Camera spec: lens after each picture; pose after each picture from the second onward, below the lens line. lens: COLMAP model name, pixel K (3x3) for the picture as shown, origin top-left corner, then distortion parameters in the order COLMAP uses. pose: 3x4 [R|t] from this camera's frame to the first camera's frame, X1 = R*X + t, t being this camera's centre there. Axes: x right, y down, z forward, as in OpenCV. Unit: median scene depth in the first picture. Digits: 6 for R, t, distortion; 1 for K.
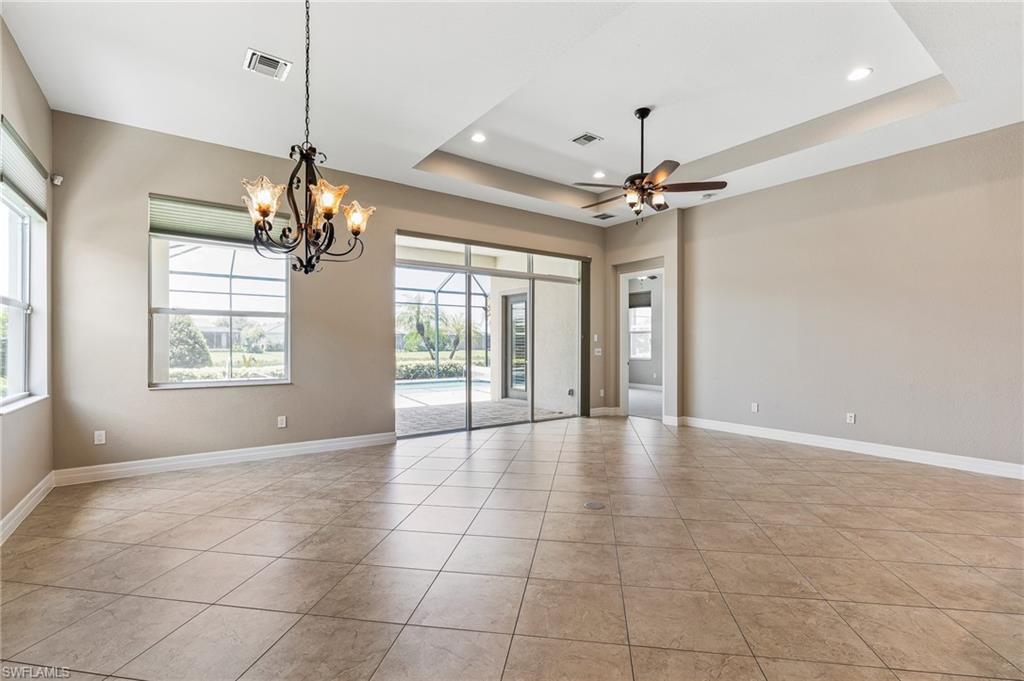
lens RADIAL K [[469.0, 0, 512.0], [0, 469.0, 340.5], [0, 0, 1]] dist [-0.014117, -0.000524]
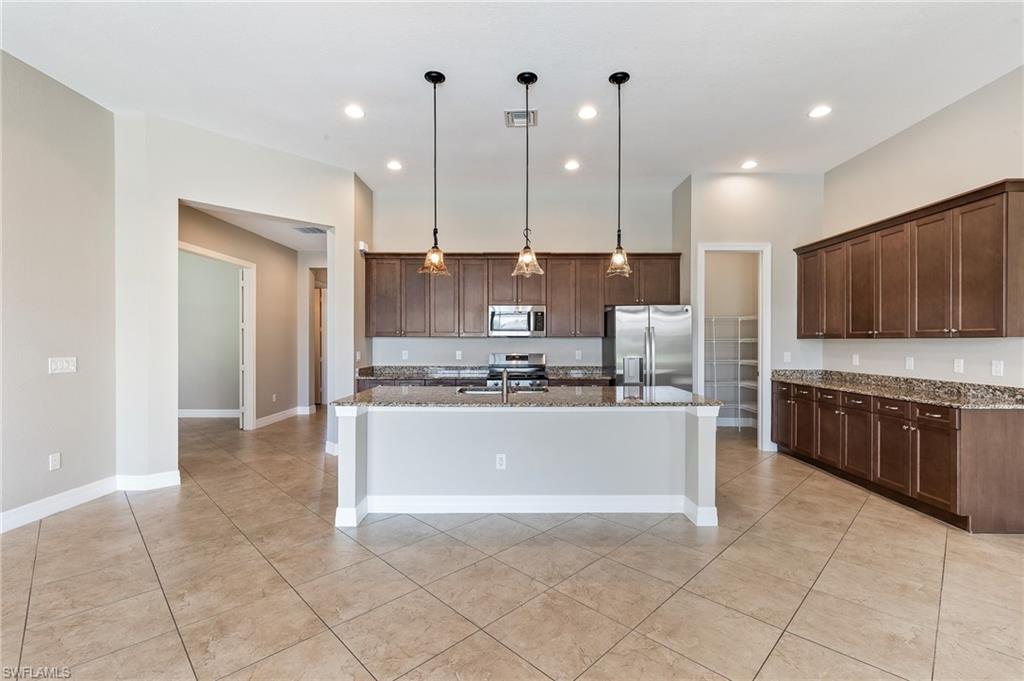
lens RADIAL K [[447.4, 0, 514.9], [0, 447.4, 344.4], [0, 0, 1]] dist [0.000161, 0.000085]
pose [[-0.809727, -0.004387, 0.586790, 0.077413], [-0.004581, 0.999989, 0.001155, -0.009112], [-0.586788, -0.001753, -0.809739, 1.142716]]
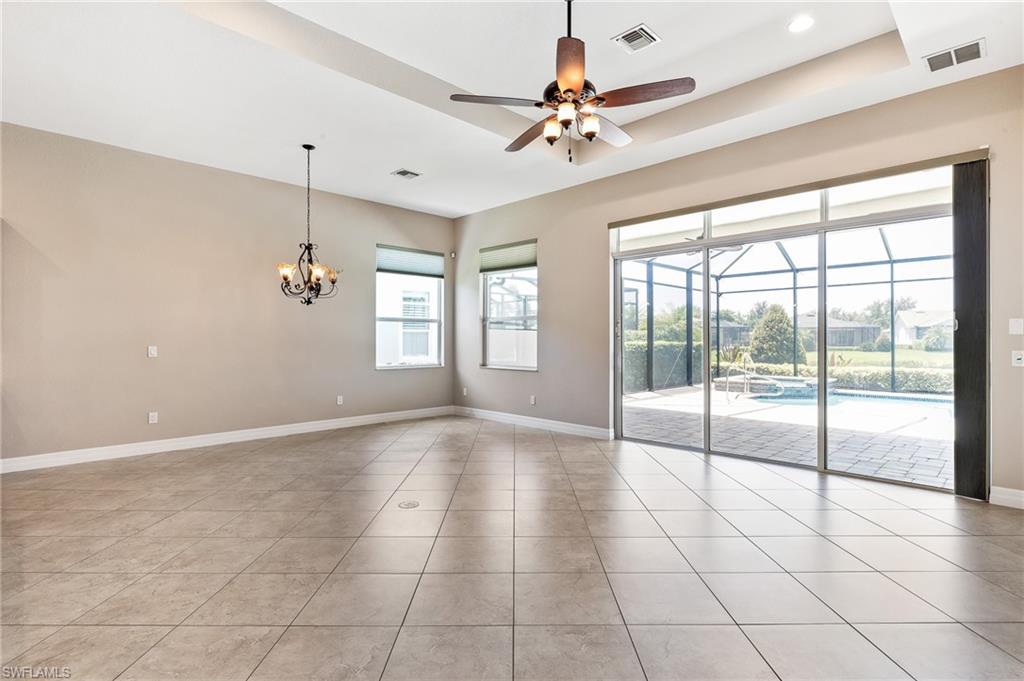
lens RADIAL K [[497.9, 0, 512.0], [0, 497.9, 340.5], [0, 0, 1]] dist [0.017513, -0.012971]
pose [[0.151288, 0.002138, -0.988487, 1.186922], [0.005100, 0.999983, 0.002943, 0.005348], [0.988477, -0.005487, 0.151274, 1.004516]]
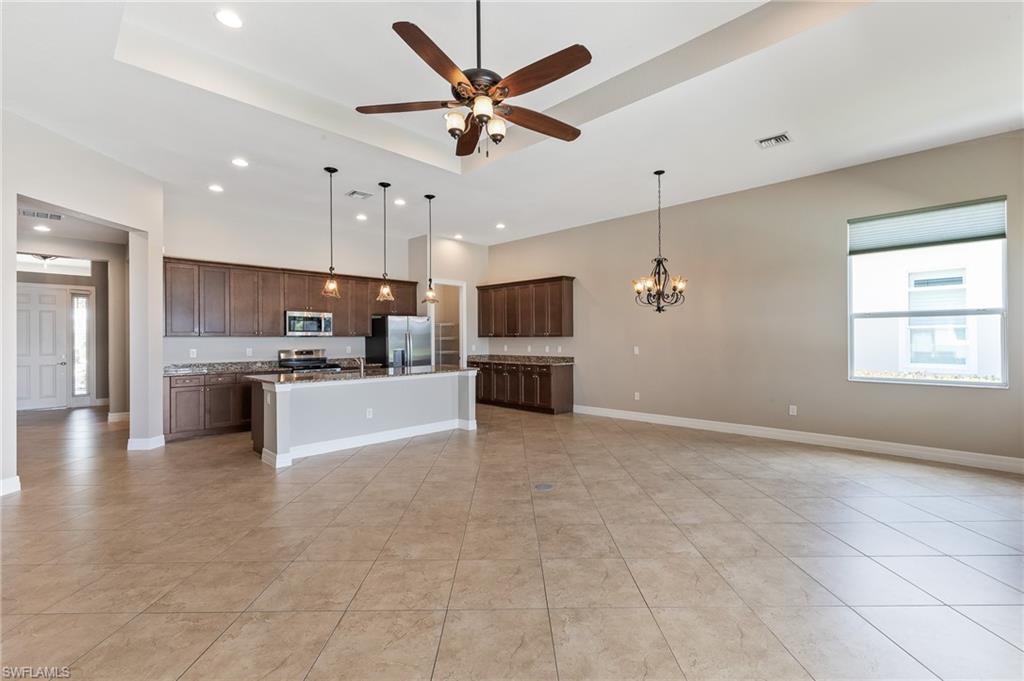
lens RADIAL K [[446.2, 0, 512.0], [0, 446.2, 340.5], [0, 0, 1]] dist [-0.000396, -0.000036]
pose [[-0.985929, 0.005764, -0.167068, 0.413187], [0.006339, 0.999976, -0.002907, -0.003401], [0.167047, -0.003925, -0.985941, 1.963065]]
